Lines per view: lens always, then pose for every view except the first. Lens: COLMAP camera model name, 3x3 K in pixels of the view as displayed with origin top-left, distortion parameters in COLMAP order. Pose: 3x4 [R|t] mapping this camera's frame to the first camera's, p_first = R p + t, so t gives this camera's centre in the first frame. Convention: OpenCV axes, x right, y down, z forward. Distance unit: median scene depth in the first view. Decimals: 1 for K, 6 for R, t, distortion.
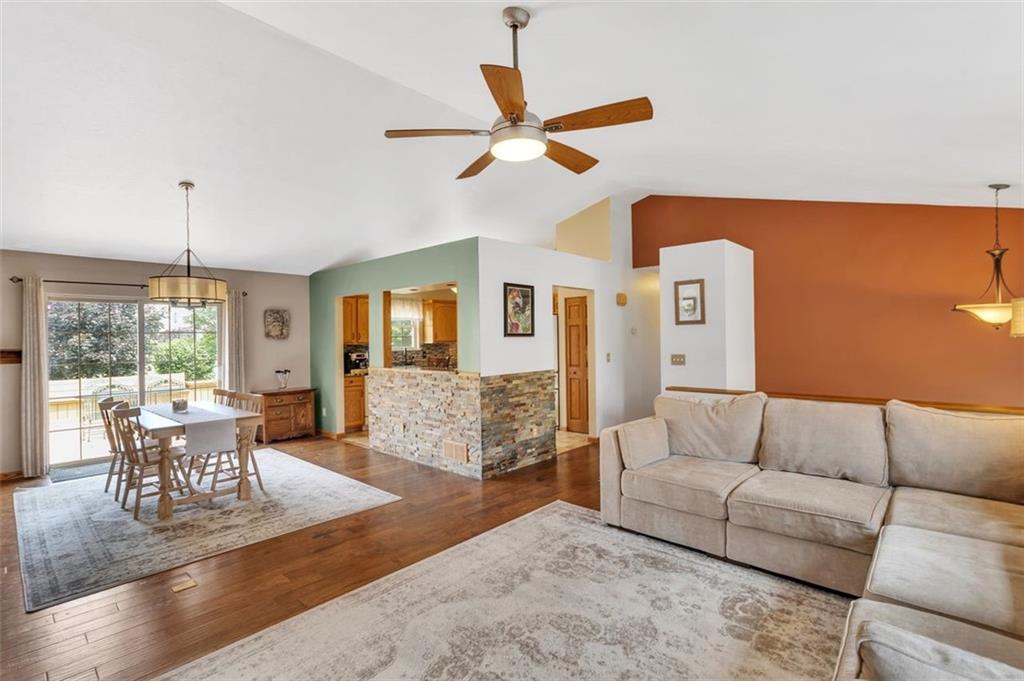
lens RADIAL K [[477.1, 0, 512.0], [0, 477.1, 340.5], [0, 0, 1]] dist [0.001177, 0.000088]
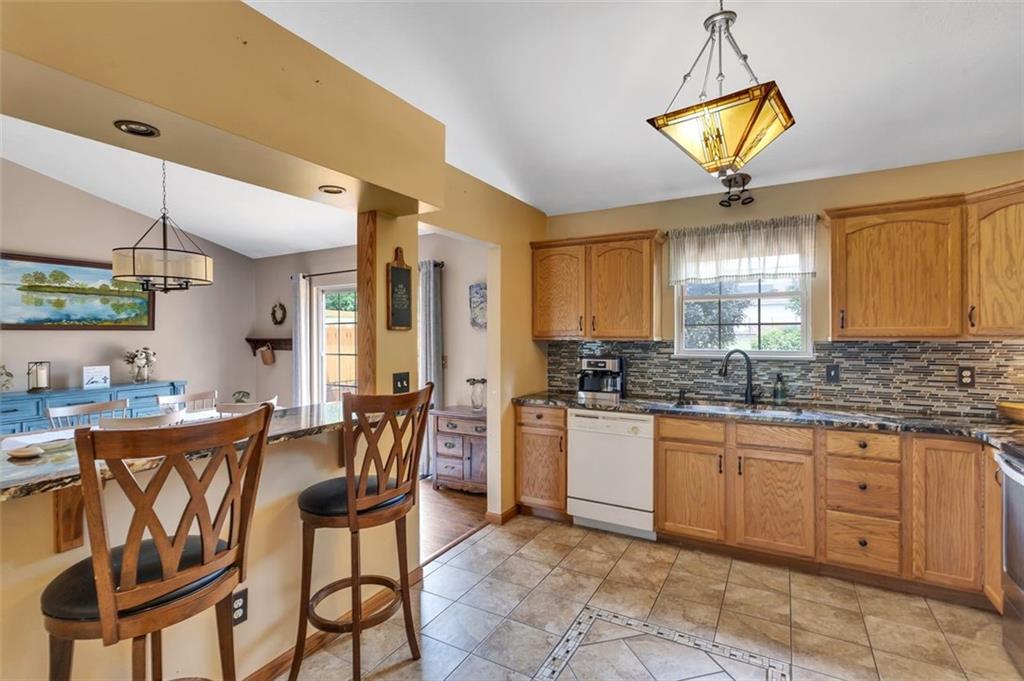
lens RADIAL K [[477.1, 0, 512.0], [0, 477.1, 340.5], [0, 0, 1]] dist [0.001177, 0.000088]
pose [[0.220202, 0.022409, -0.975197, 0.143580], [-0.001795, 0.999744, 0.022568, -0.002255], [0.975453, -0.003219, 0.220186, 0.908003]]
